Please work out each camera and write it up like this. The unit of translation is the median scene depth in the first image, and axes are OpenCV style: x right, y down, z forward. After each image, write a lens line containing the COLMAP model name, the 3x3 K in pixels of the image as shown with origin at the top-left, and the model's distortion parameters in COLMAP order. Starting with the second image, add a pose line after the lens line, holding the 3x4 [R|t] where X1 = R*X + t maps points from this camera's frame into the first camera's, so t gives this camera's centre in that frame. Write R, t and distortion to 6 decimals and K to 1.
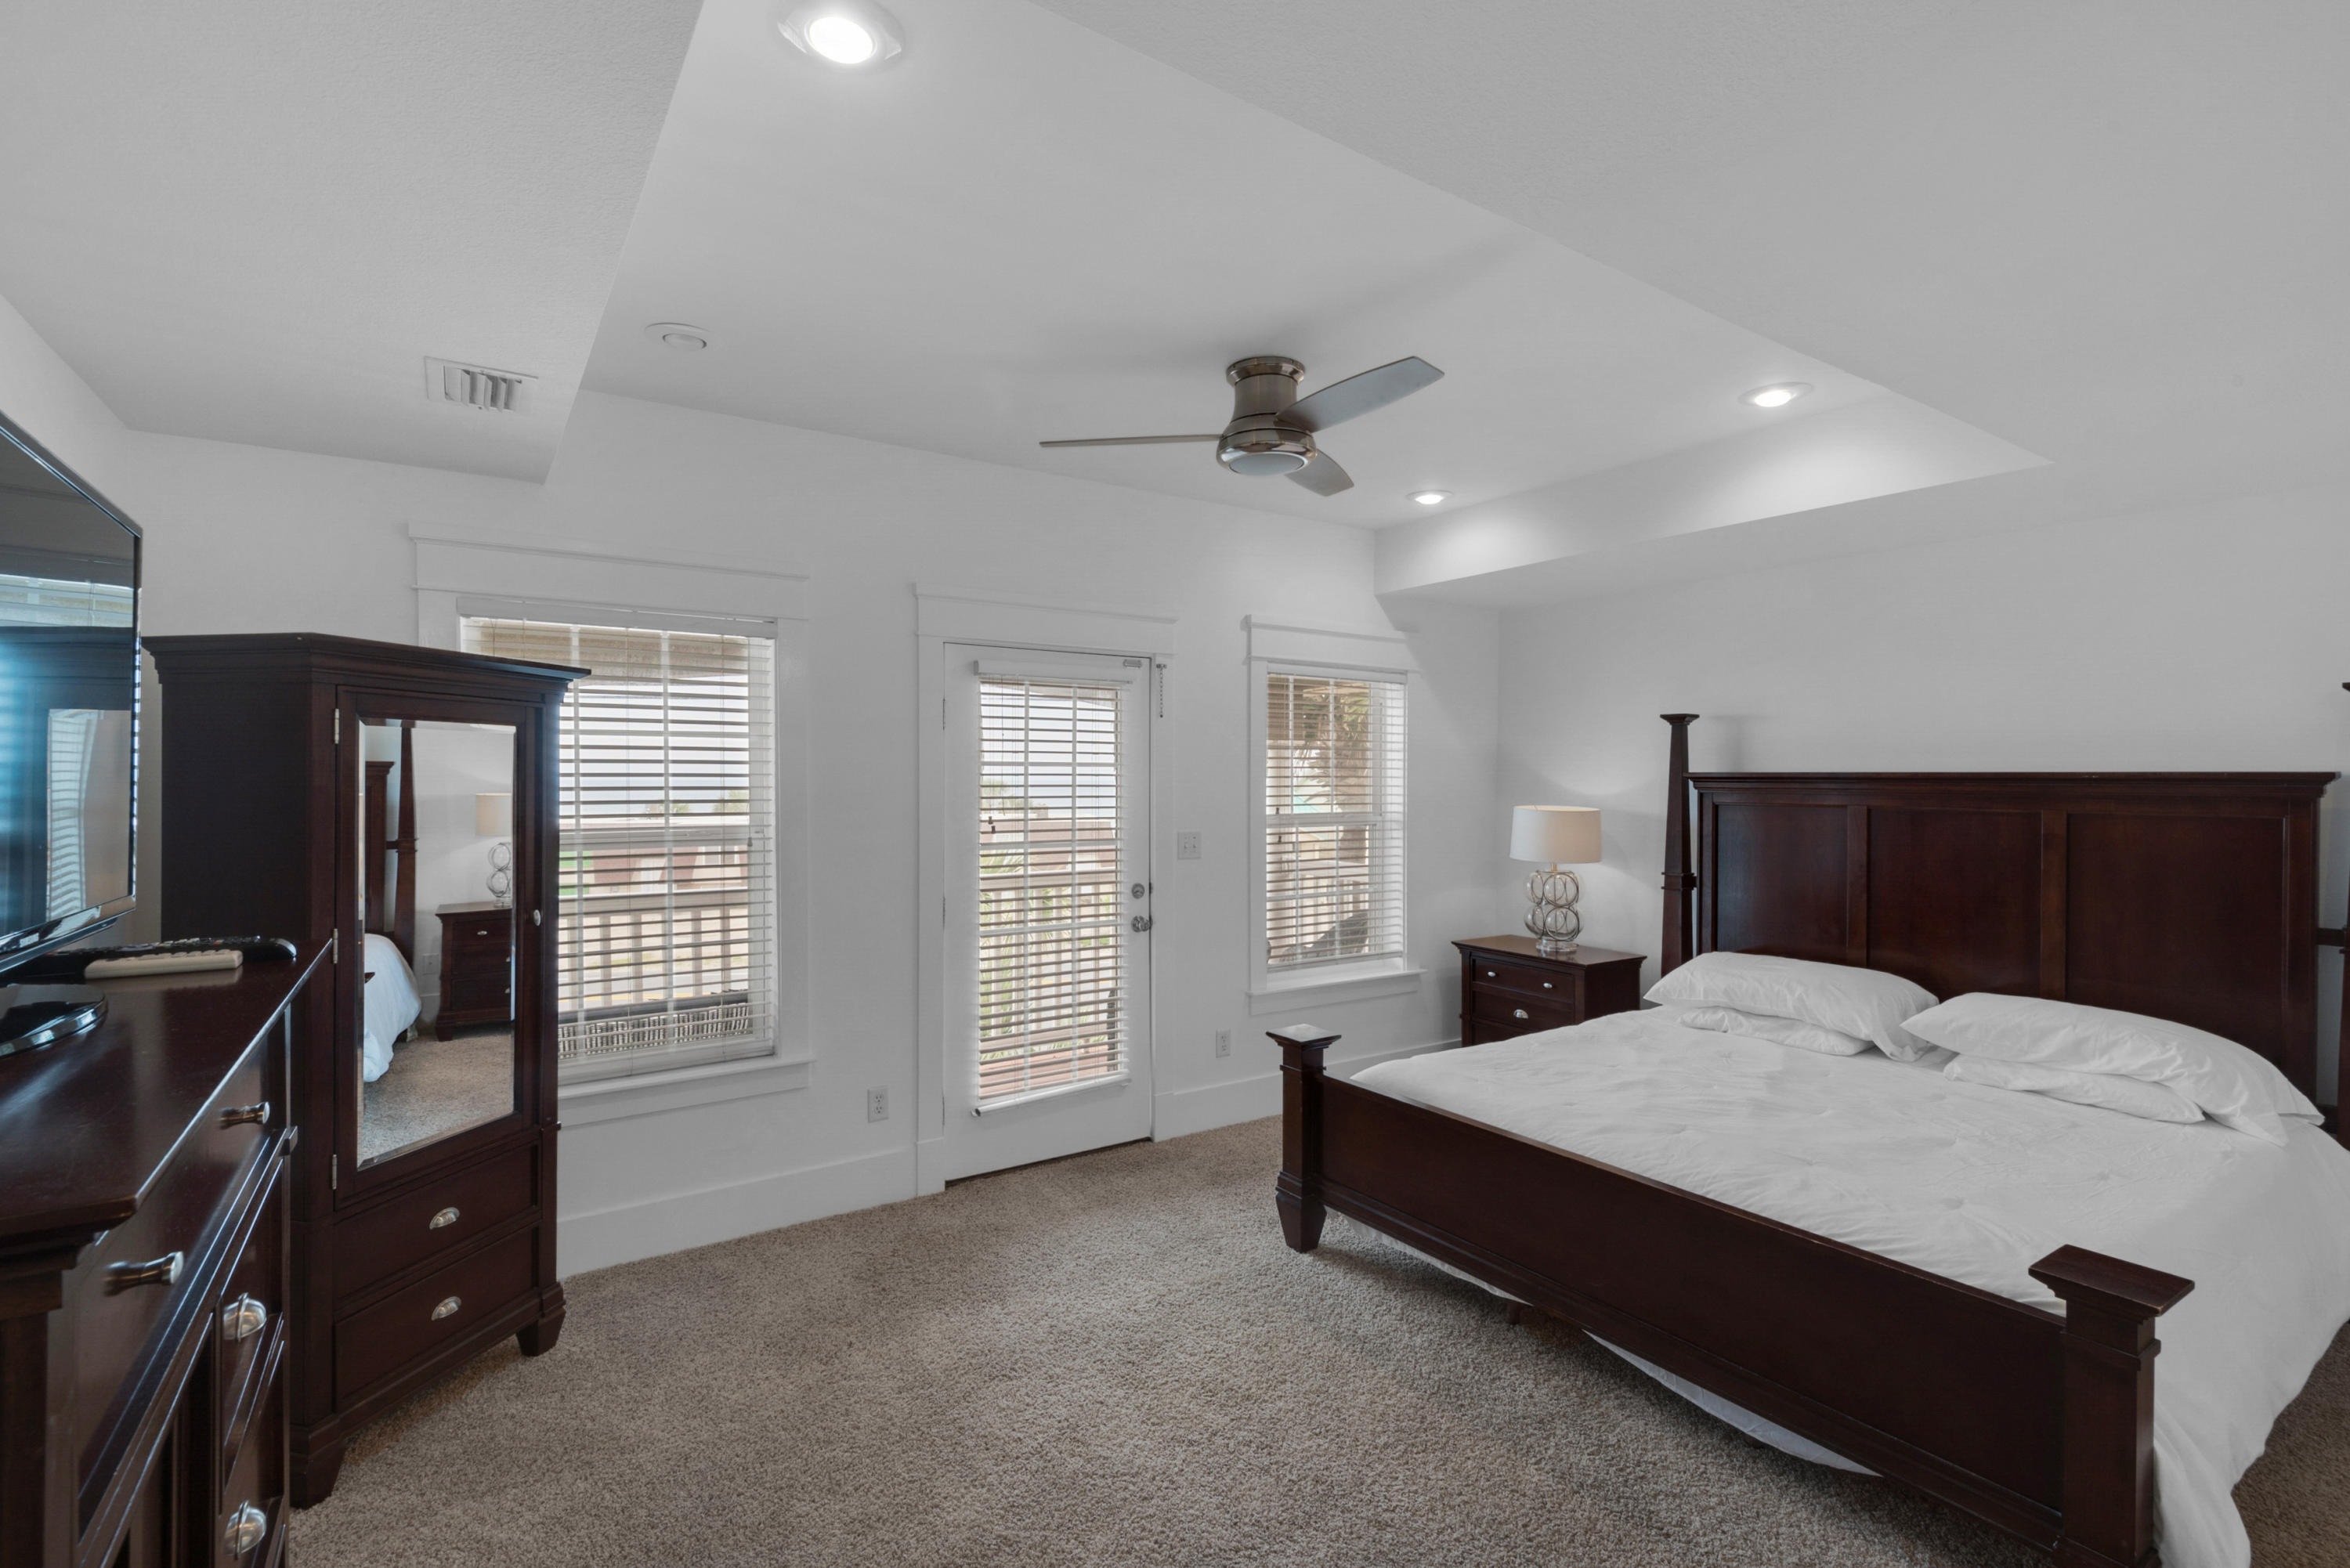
lens RADIAL K [[1078.9, 0, 1150.2], [0, 1078.9, 788.7], [0, 0, 1]] dist [0.016367, -0.004287]
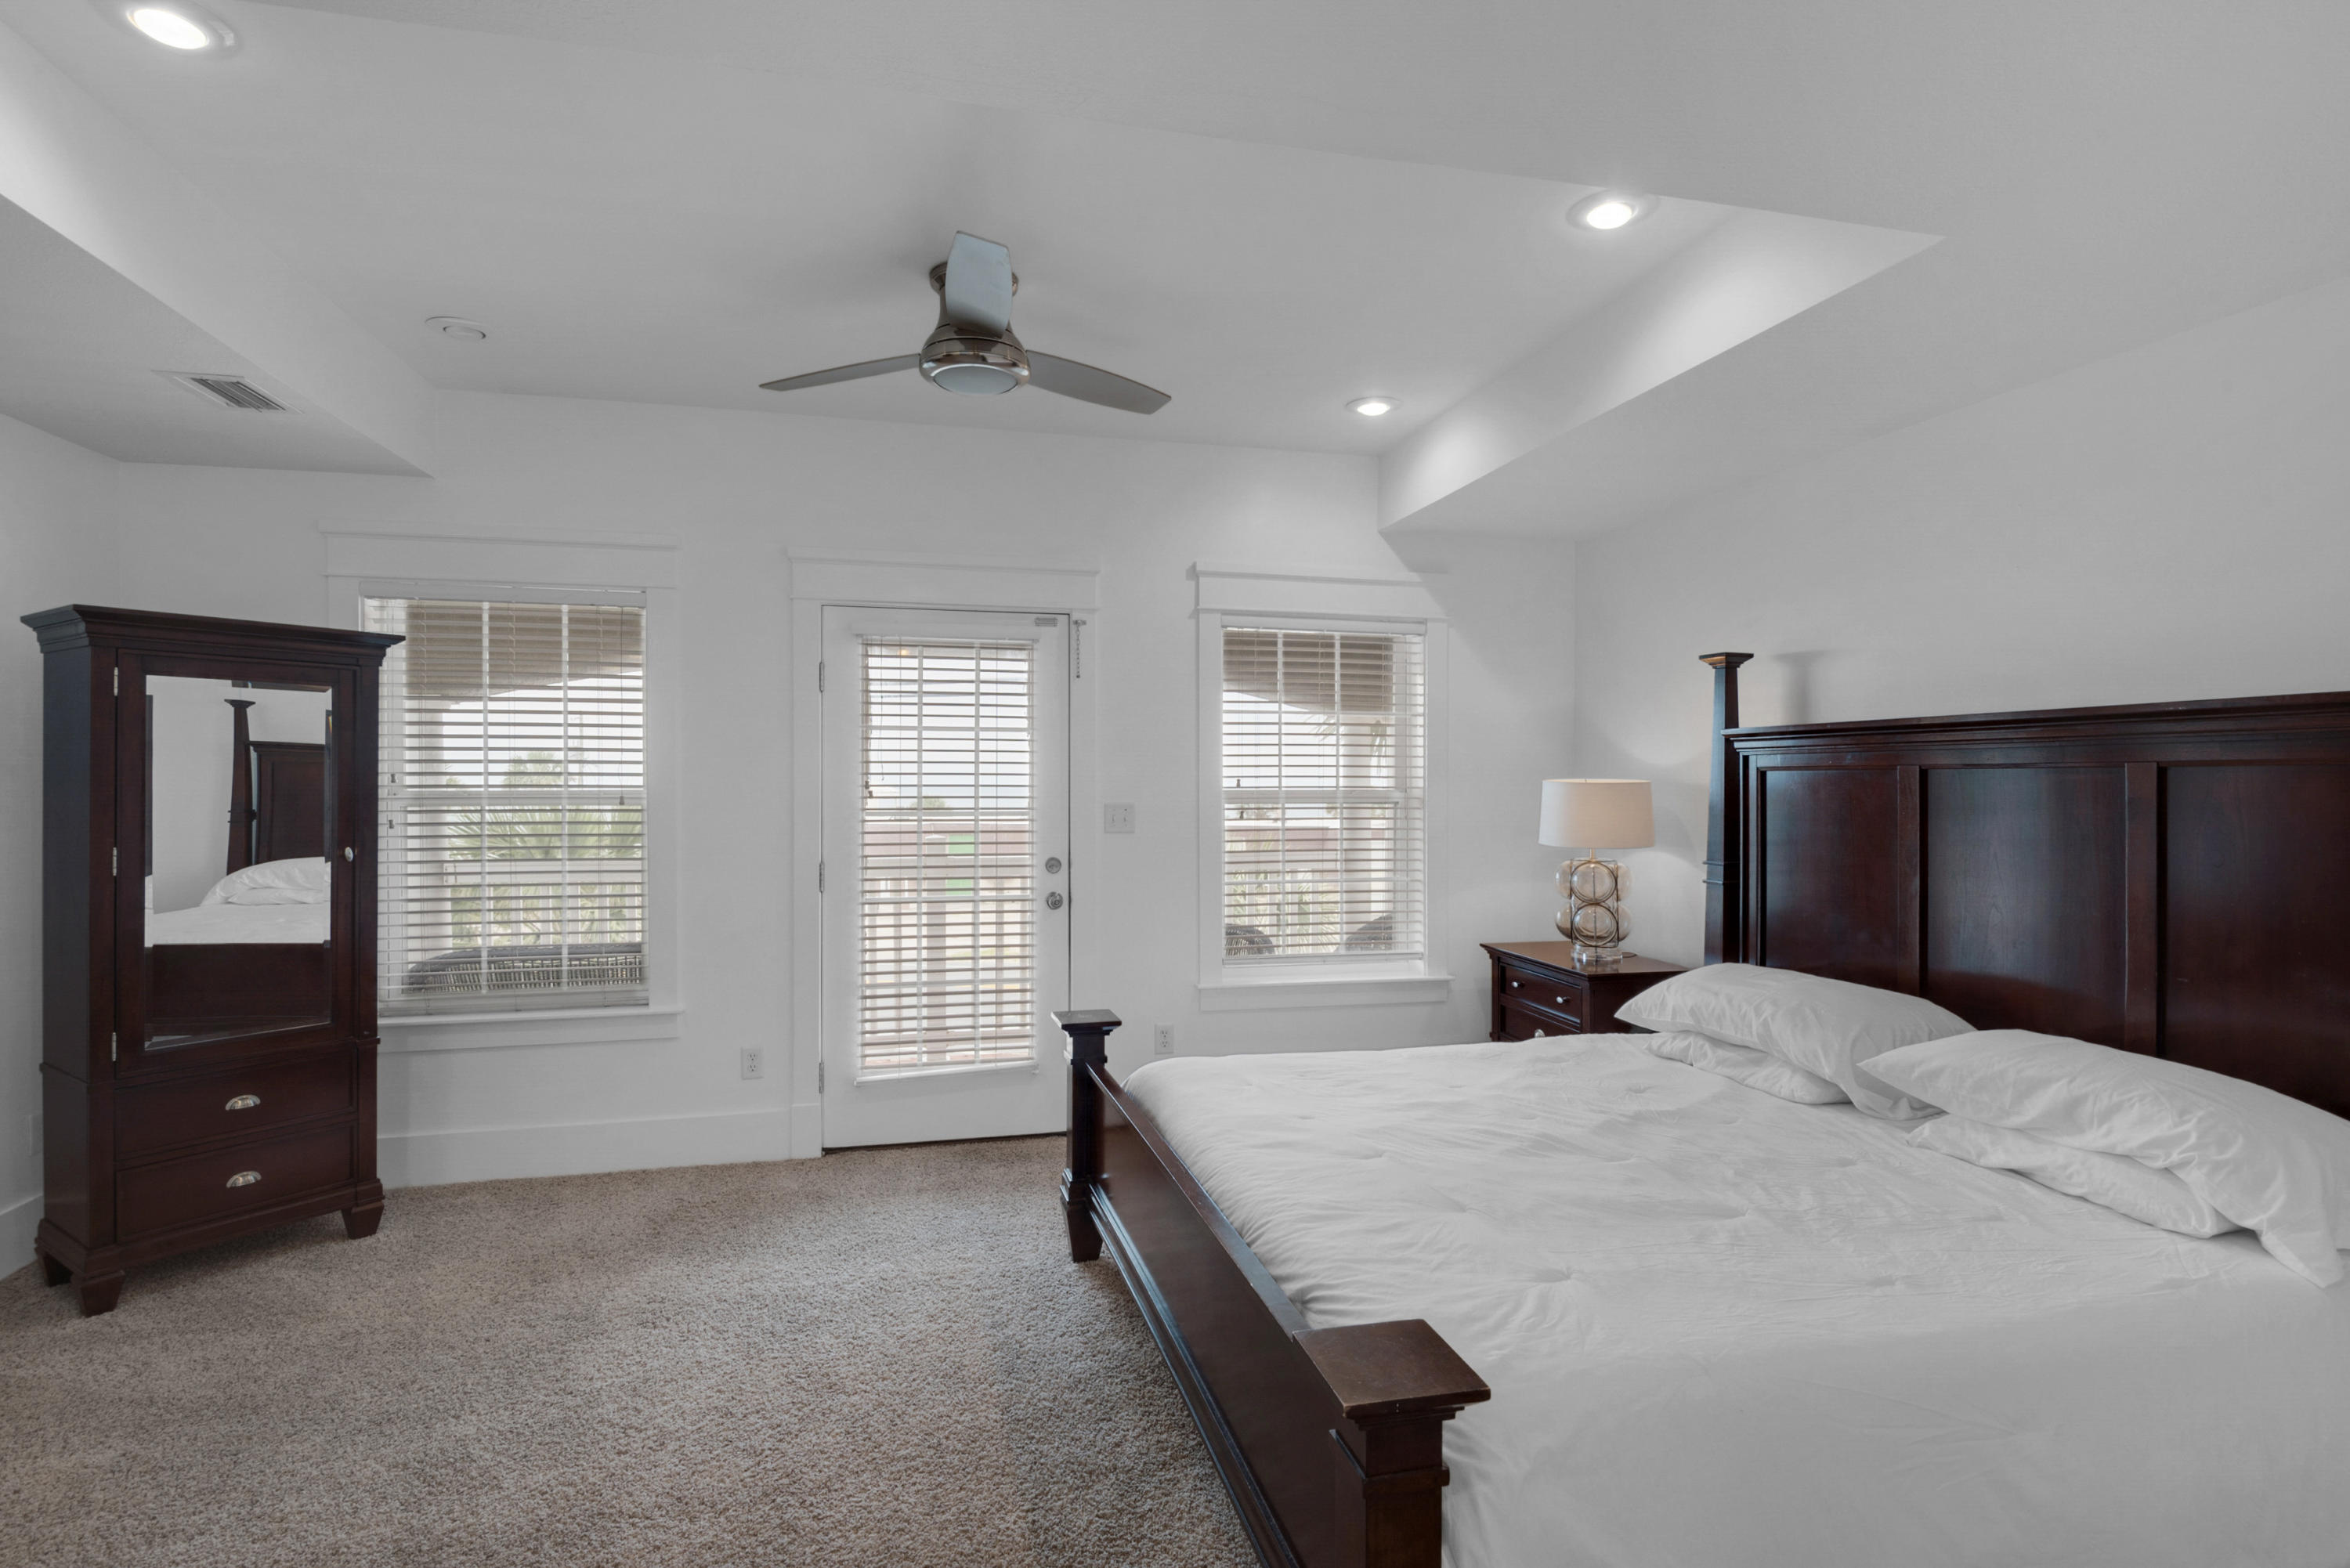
lens RADIAL K [[1148.7, 0, 1144.4], [0, 1148.7, 780.2], [0, 0, 1]] dist [0.006153, -0.002532]
pose [[0.935892, -0.000771, -0.352286, 0.477755], [-0.004001, 0.999910, -0.012818, 0.039650], [0.352264, 0.013406, 0.935805, 0.117030]]
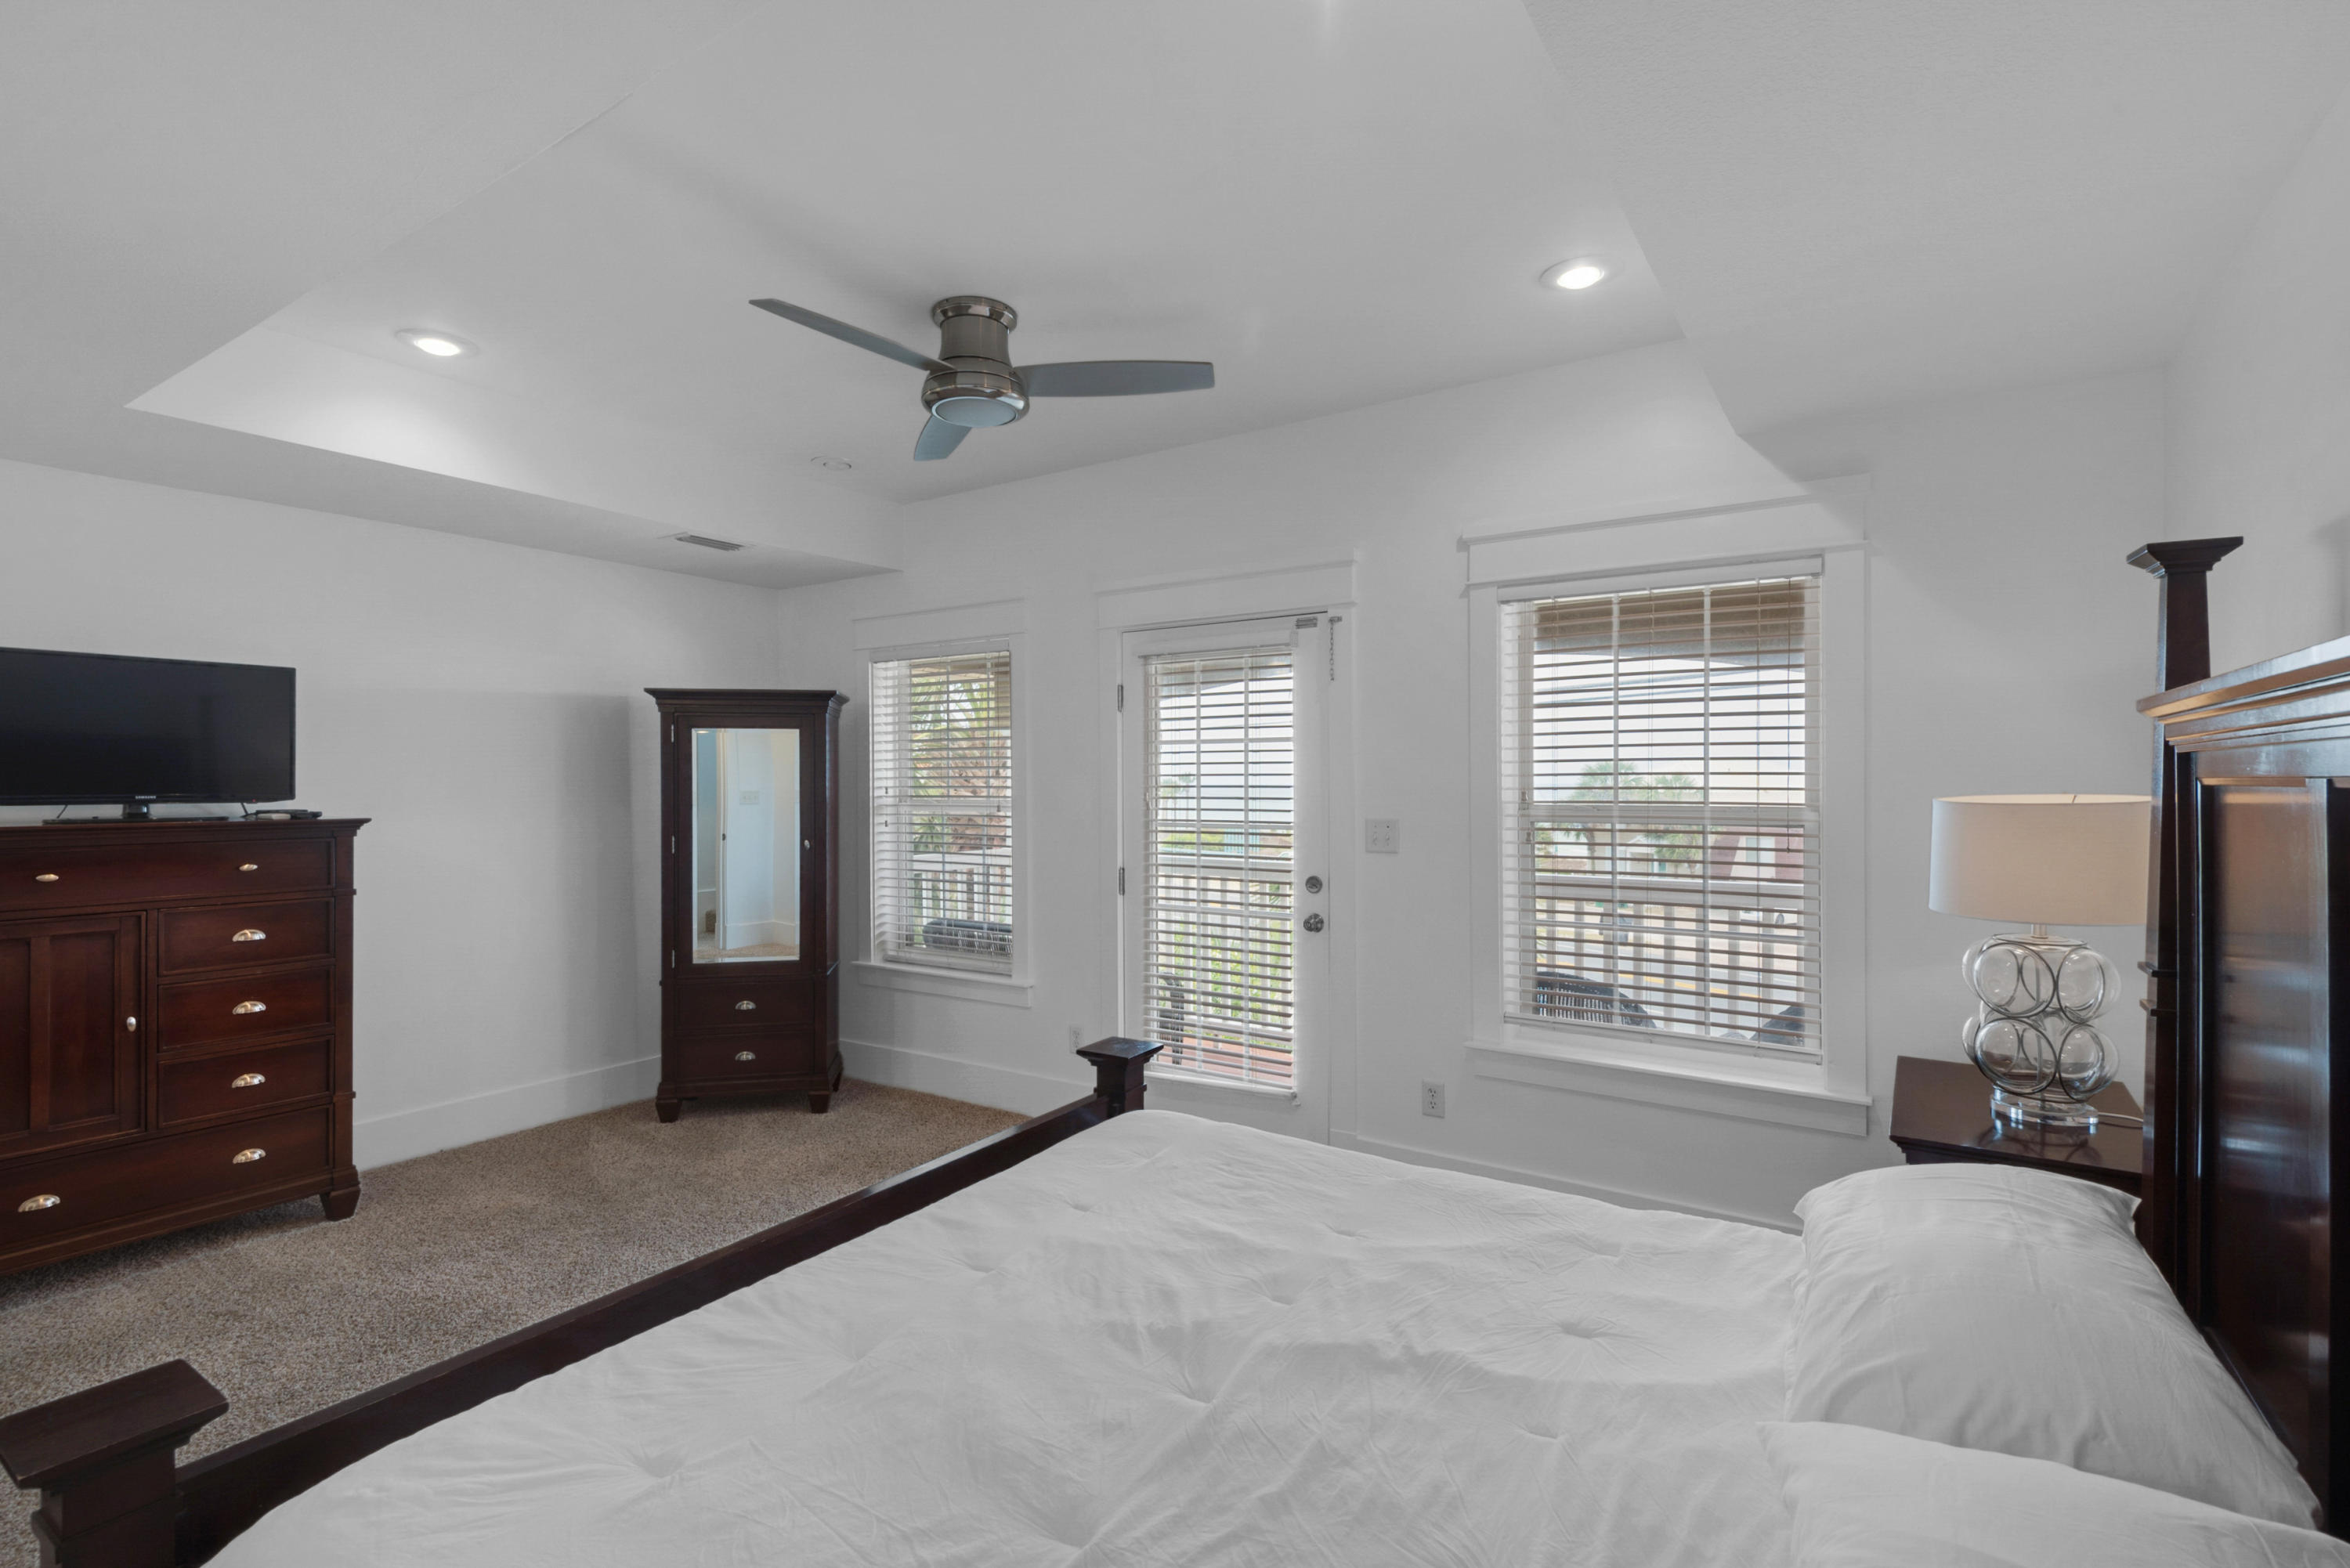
lens RADIAL K [[1078.9, 0, 1163.7], [0, 1078.9, 787.0], [0, 0, 1]] dist [0.016367, -0.004287]
pose [[0.385985, 0.003670, -0.922498, 0.857605], [-0.003503, 0.999991, 0.002512, 0.018224], [0.922498, 0.002262, 0.385994, 0.645980]]
